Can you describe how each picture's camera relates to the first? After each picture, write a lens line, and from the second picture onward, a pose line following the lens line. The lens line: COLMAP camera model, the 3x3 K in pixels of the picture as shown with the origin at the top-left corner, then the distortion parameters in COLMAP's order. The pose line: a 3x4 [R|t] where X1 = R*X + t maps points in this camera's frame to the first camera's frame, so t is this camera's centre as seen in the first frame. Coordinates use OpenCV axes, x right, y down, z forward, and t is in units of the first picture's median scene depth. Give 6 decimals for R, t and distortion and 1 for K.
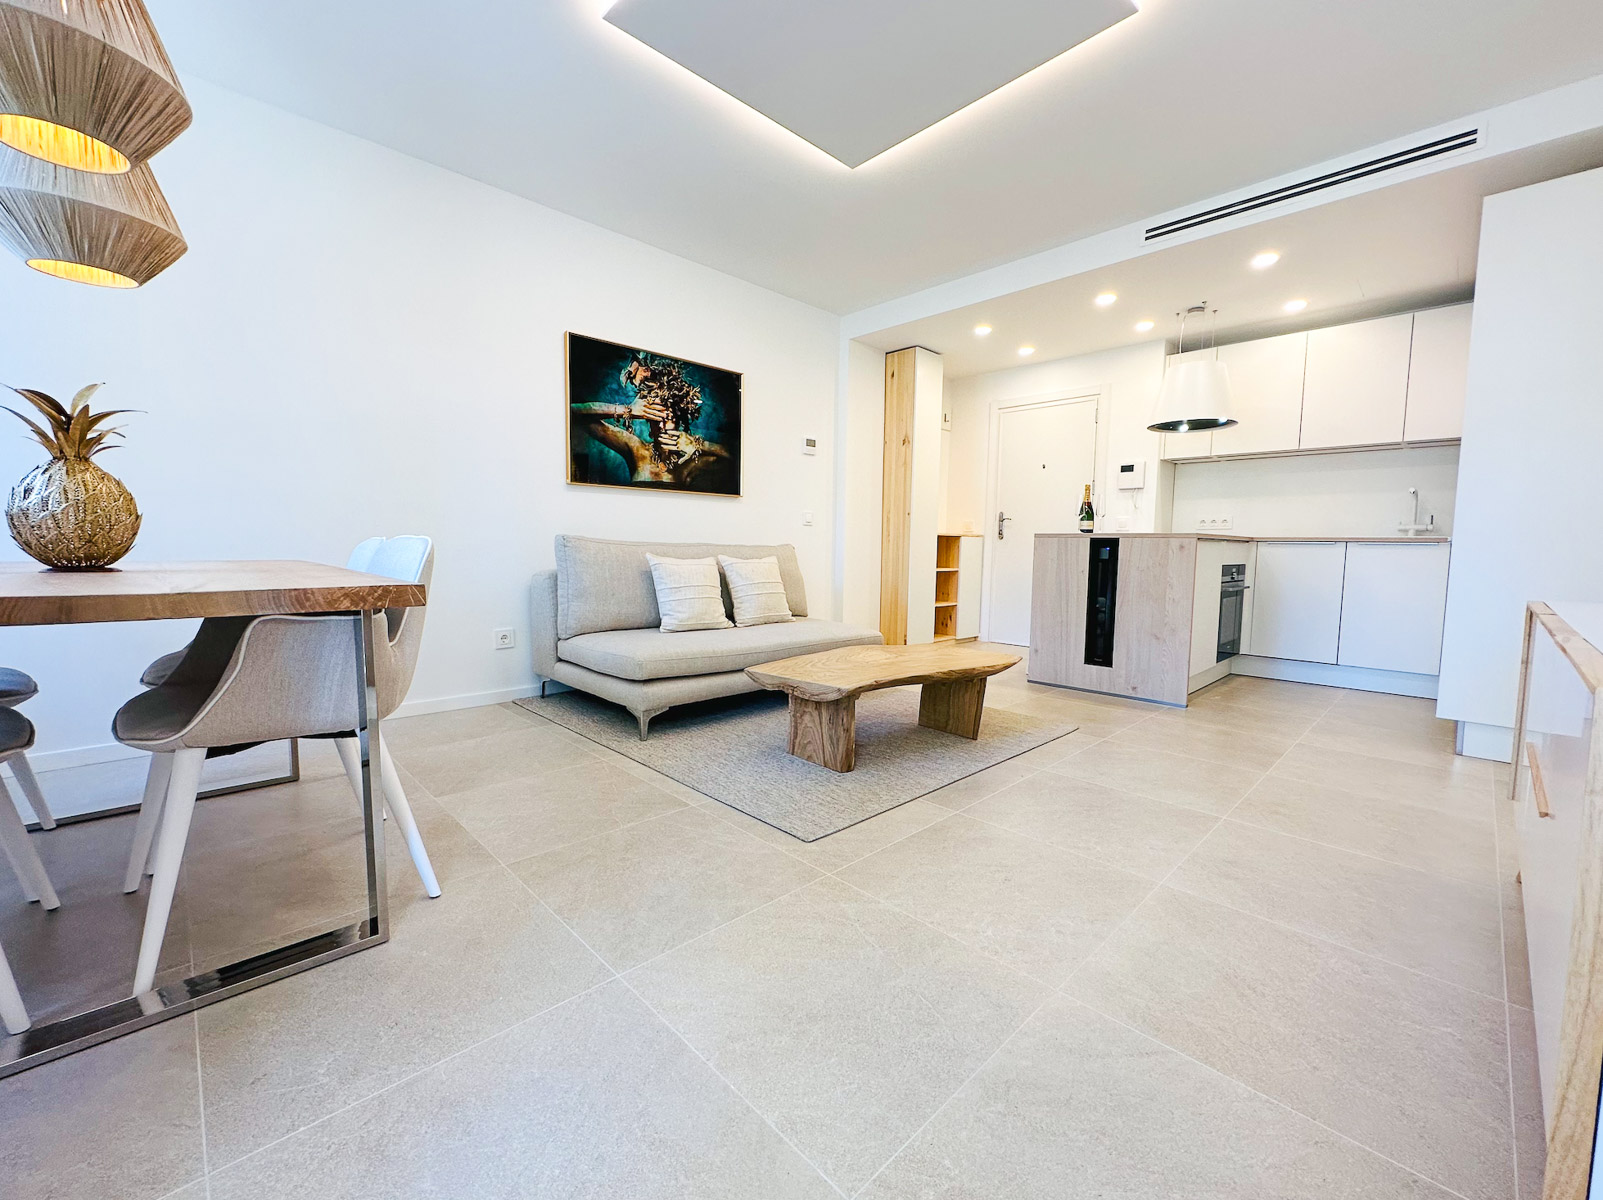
lens RADIAL K [[657.5, 0, 802.3], [0, 657.5, 594.1], [0, 0, 1]] dist [-0.001629, -0.000501]
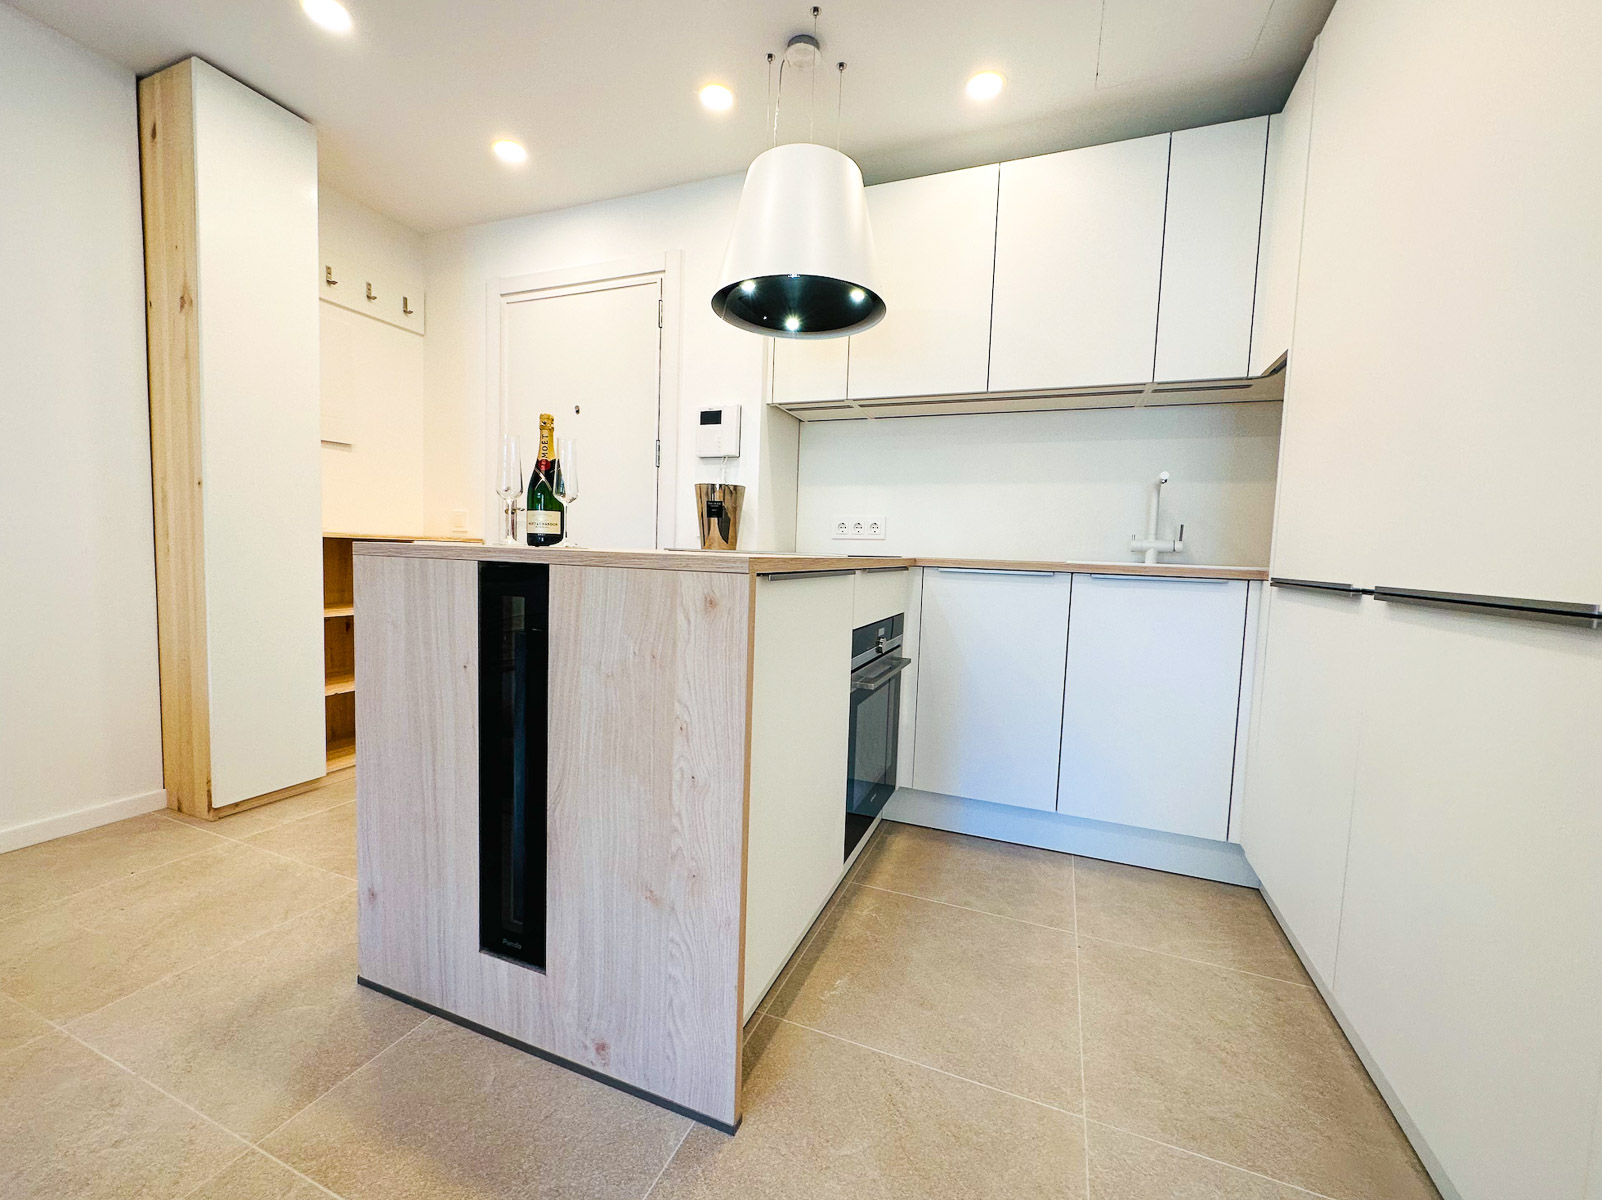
lens RADIAL K [[657.0, 0, 799.0], [0, 657.0, 599.0], [0, 0, 1]] dist [-0.001629, -0.000501]
pose [[0.911962, -0.014218, 0.410029, 0.411087], [0.010457, 0.999880, 0.011413, -0.063972], [-0.410142, -0.006121, 0.912001, 0.596958]]
